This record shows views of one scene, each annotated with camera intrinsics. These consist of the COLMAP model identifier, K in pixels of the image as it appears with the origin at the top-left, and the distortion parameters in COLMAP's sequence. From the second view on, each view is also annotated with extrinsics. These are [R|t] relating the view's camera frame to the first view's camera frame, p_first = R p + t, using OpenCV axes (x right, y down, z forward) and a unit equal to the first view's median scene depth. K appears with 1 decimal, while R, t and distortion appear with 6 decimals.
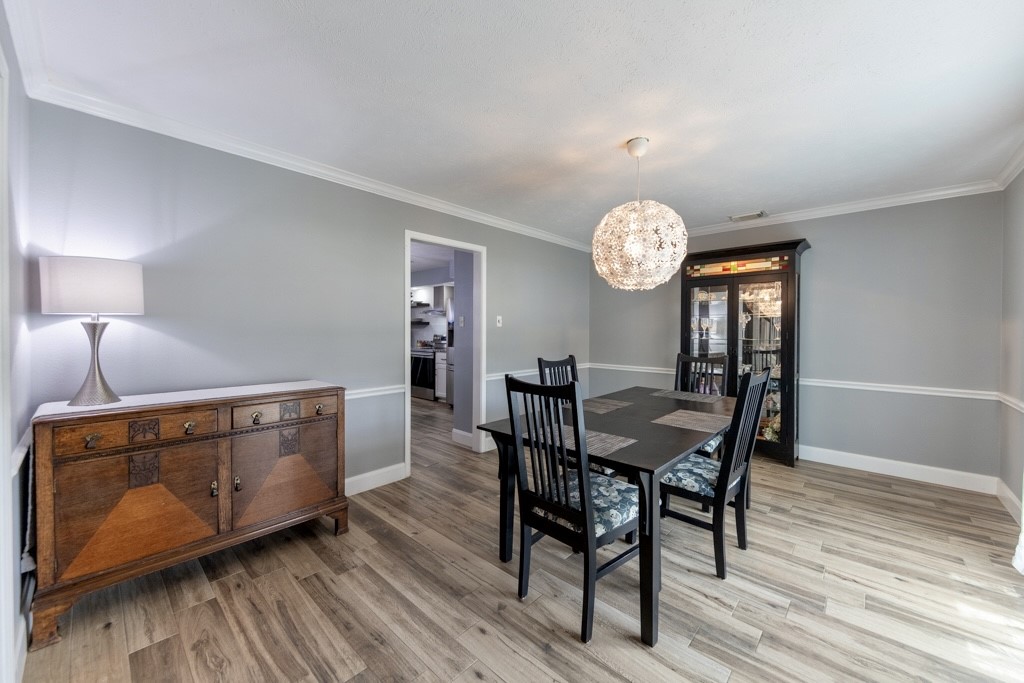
lens RADIAL K [[398.1, 0, 522.8], [0, 398.1, 333.8], [0, 0, 1]] dist [-0.007998, -0.000066]
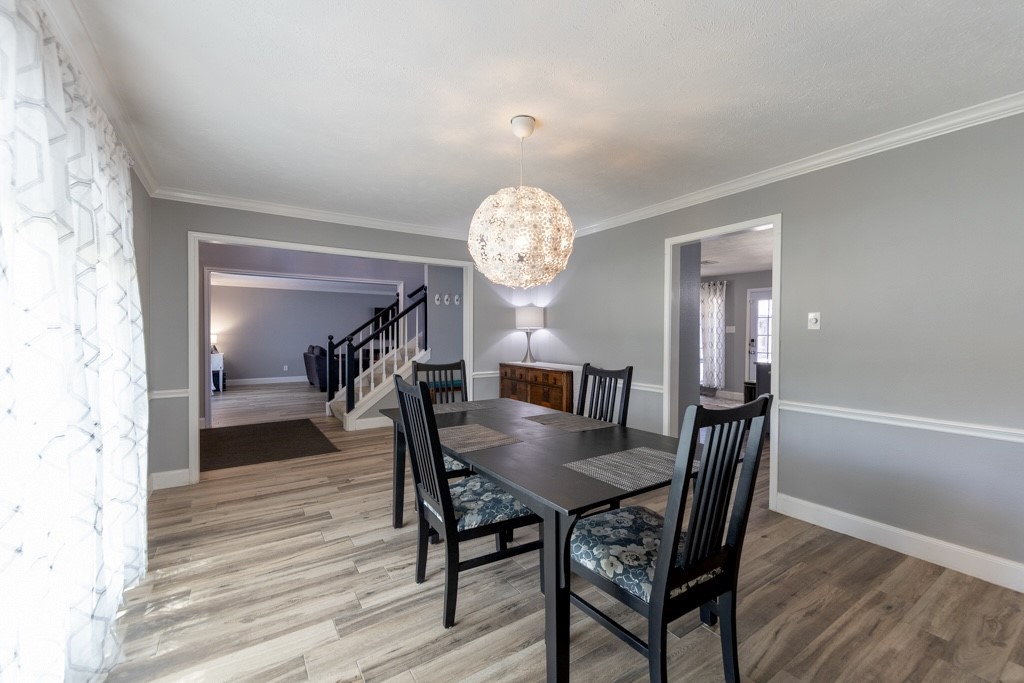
lens RADIAL K [[410.8, 0, 512.0], [0, 410.8, 341.5], [0, 0, 1]] dist [-0.000152, -0.000032]
pose [[-0.248716, 0.017865, -0.968412, 1.563321], [-0.014494, 0.999649, 0.022164, -0.017205], [0.968468, 0.019549, -0.248370, 1.600753]]
